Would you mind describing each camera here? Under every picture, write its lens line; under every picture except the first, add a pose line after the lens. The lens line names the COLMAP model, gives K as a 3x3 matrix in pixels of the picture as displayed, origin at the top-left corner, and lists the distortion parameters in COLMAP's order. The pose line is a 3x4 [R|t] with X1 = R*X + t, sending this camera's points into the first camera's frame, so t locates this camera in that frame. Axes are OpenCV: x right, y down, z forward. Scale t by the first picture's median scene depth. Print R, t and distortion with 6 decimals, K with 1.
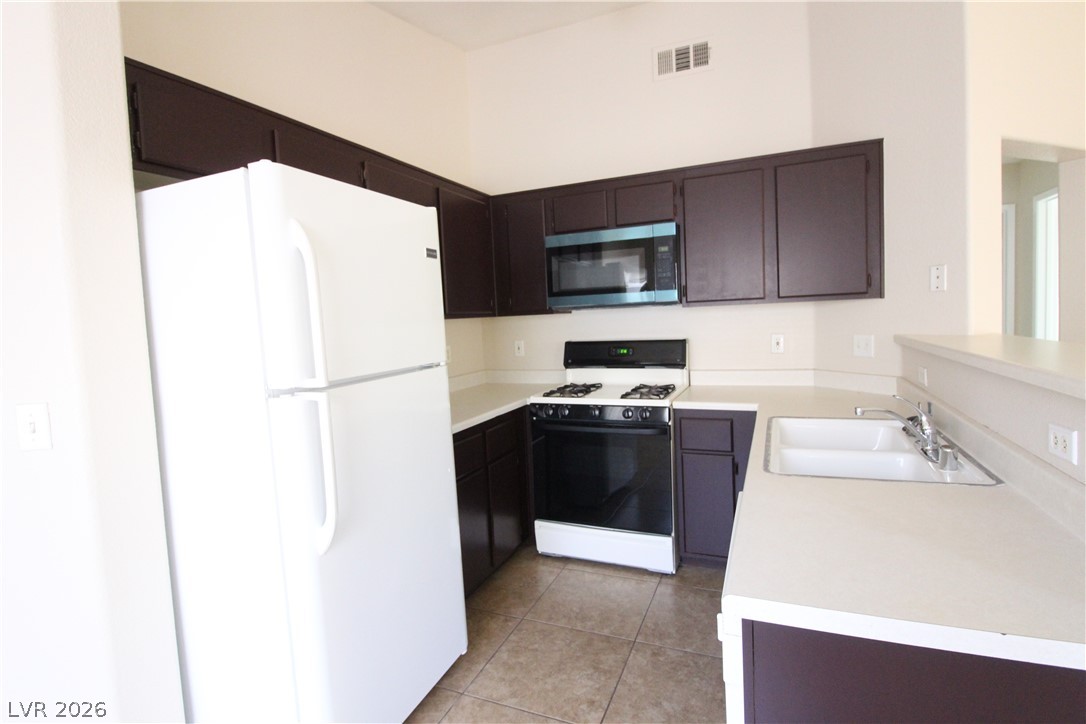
lens RADIAL K [[535.9, 0, 545.5], [0, 535.9, 350.6], [0, 0, 1]] dist [0.003205, -0.015909]
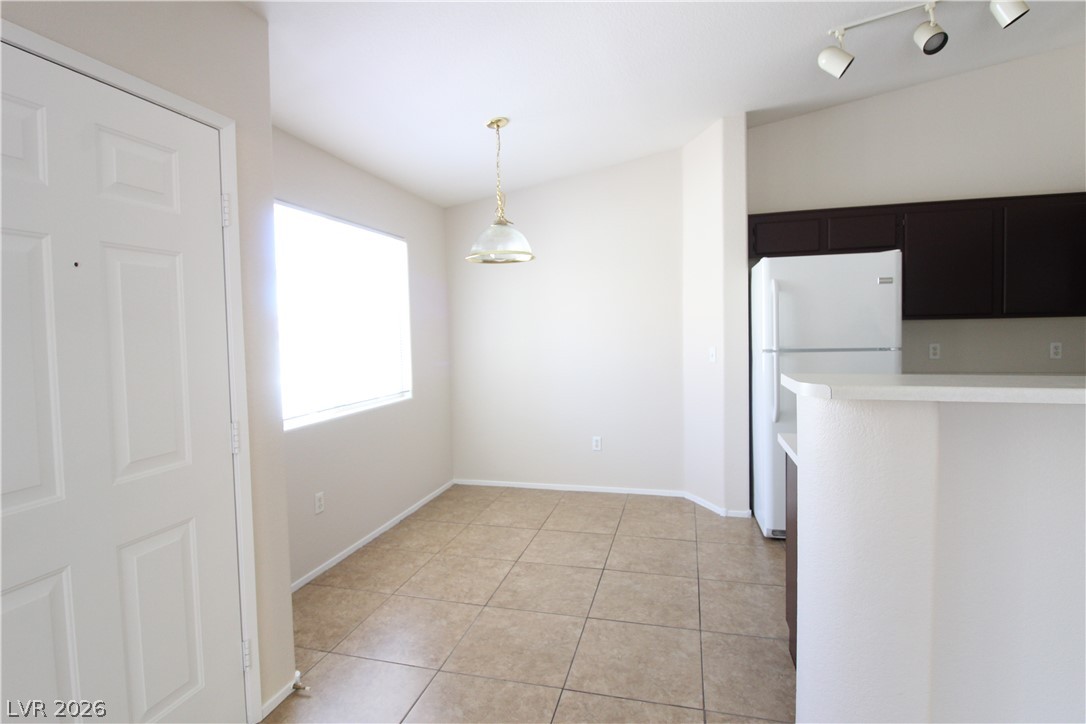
lens RADIAL K [[535.9, 0, 545.5], [0, 535.9, 350.6], [0, 0, 1]] dist [0.003205, -0.015909]
pose [[0.147336, 0.089718, -0.985009, 0.803555], [-0.050157, 0.995274, 0.083150, -0.033620], [0.987814, 0.037154, 0.151139, -0.164853]]
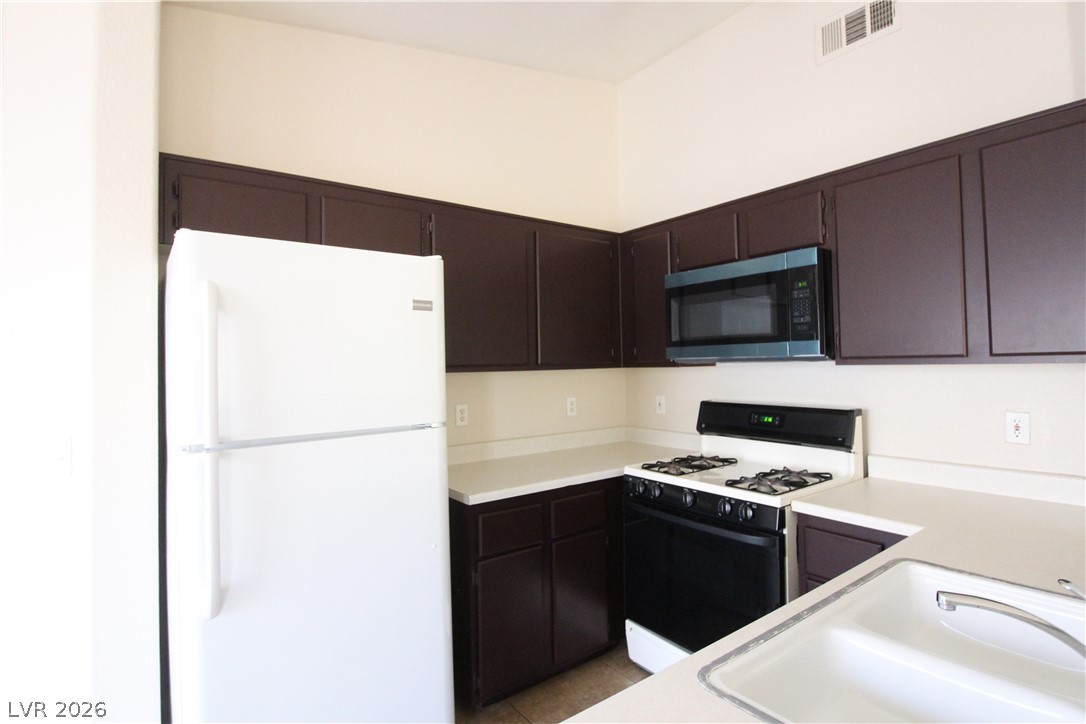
lens RADIAL K [[535.9, 0, 545.5], [0, 535.9, 350.6], [0, 0, 1]] dist [0.003205, -0.015909]
pose [[0.863280, 0.016864, -0.504443, 0.281675], [-0.053042, 0.996939, -0.057443, -0.039203], [0.501930, 0.076346, 0.861532, 0.202560]]
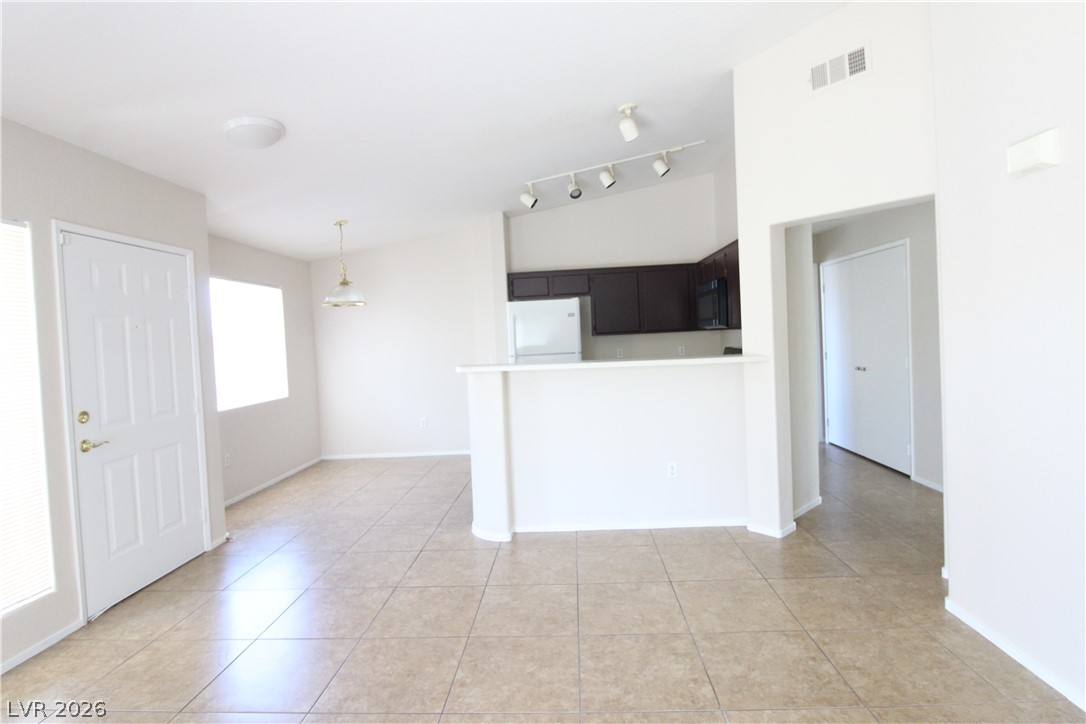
lens RADIAL K [[535.9, 0, 545.5], [0, 535.9, 350.6], [0, 0, 1]] dist [0.003205, -0.015909]
pose [[0.351766, 0.056818, -0.934362, 1.590900], [-0.032263, 0.998299, 0.048560, -0.079109], [0.935532, 0.013063, 0.353001, -0.101168]]
